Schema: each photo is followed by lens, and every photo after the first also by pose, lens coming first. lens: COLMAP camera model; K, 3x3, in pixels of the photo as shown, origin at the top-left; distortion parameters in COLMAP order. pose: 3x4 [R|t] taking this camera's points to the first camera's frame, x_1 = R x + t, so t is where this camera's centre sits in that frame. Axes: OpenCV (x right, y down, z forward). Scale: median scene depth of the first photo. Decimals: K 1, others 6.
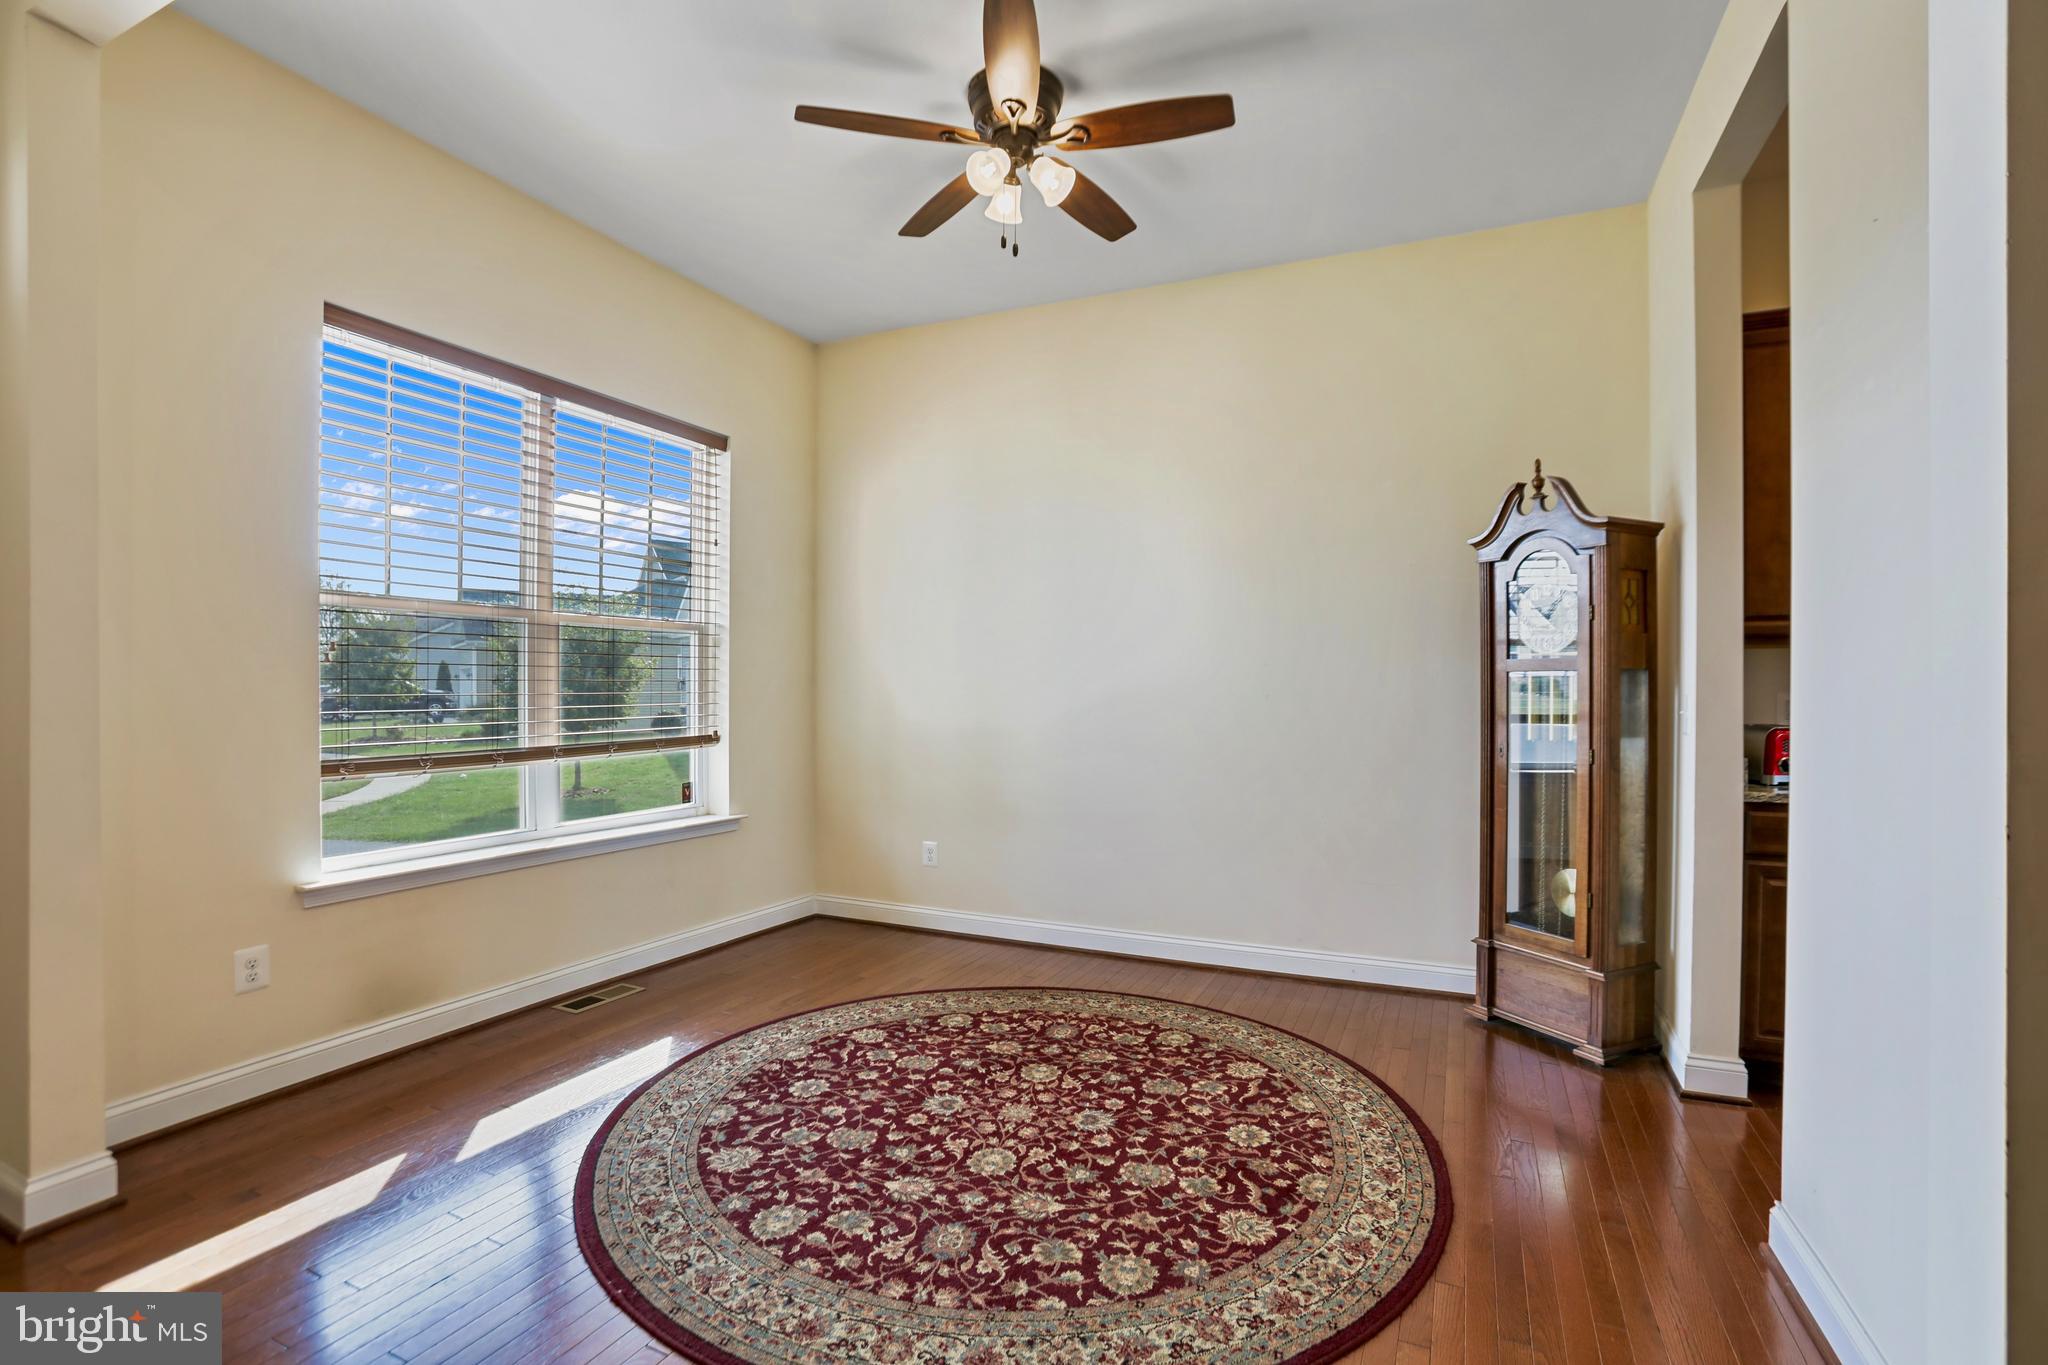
lens RADIAL K [[944.9, 0, 1026.4], [0, 944.9, 686.5], [0, 0, 1]] dist [-0.083791, 0.036361]
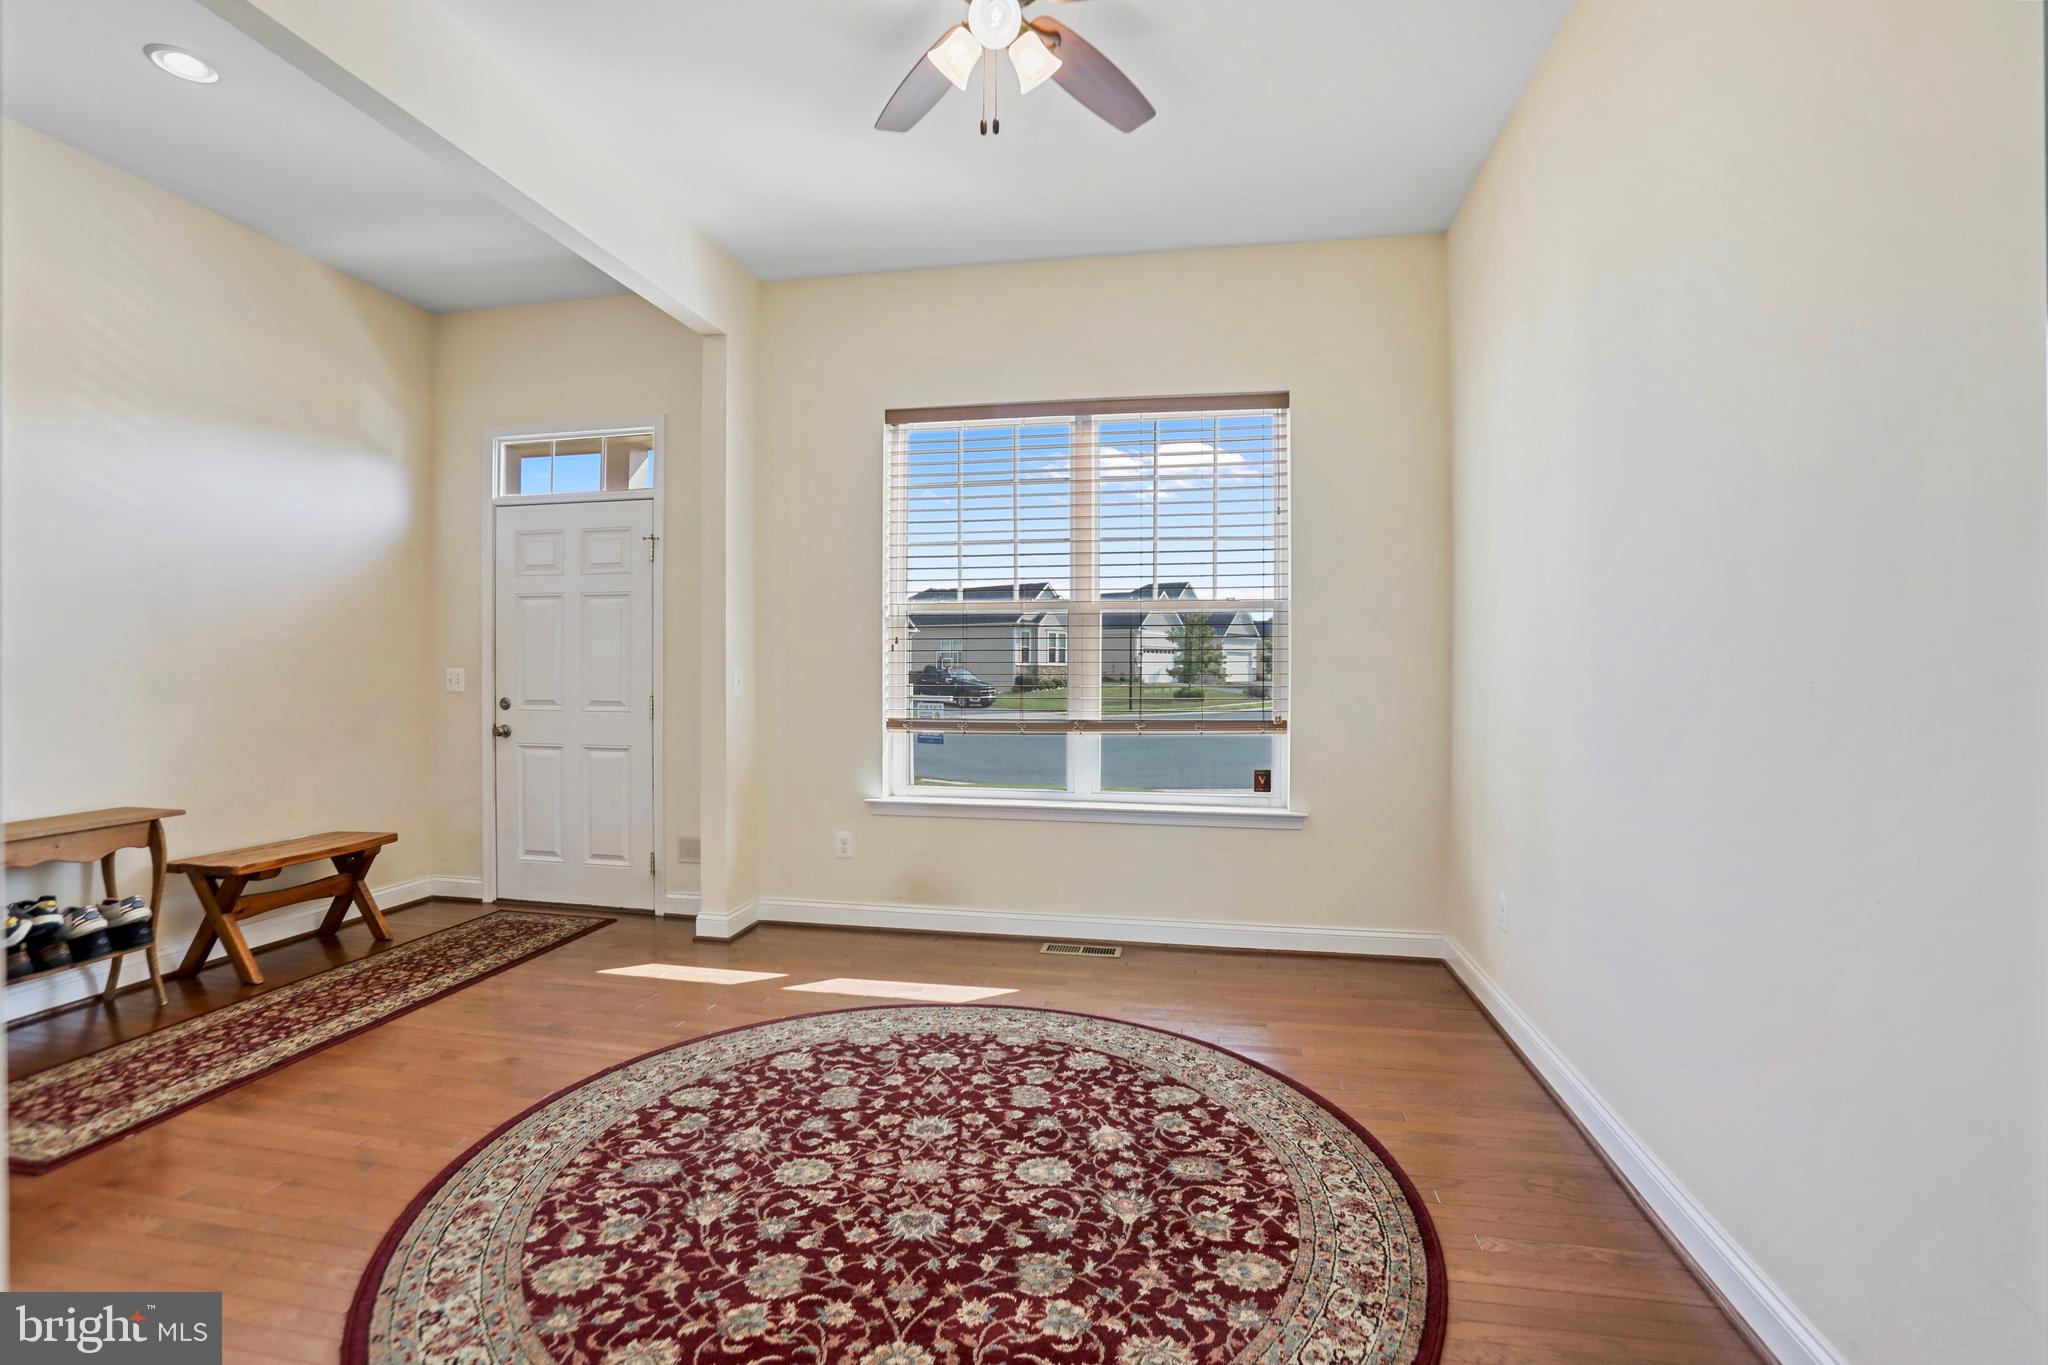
lens RADIAL K [[944.9, 0, 1026.4], [0, 944.9, 686.5], [0, 0, 1]] dist [-0.083791, 0.036361]
pose [[0.248002, 0.012007, -0.968685, 0.803233], [-0.000939, 0.999926, 0.012153, 0.009542], [0.968759, -0.002104, 0.247995, 0.867197]]
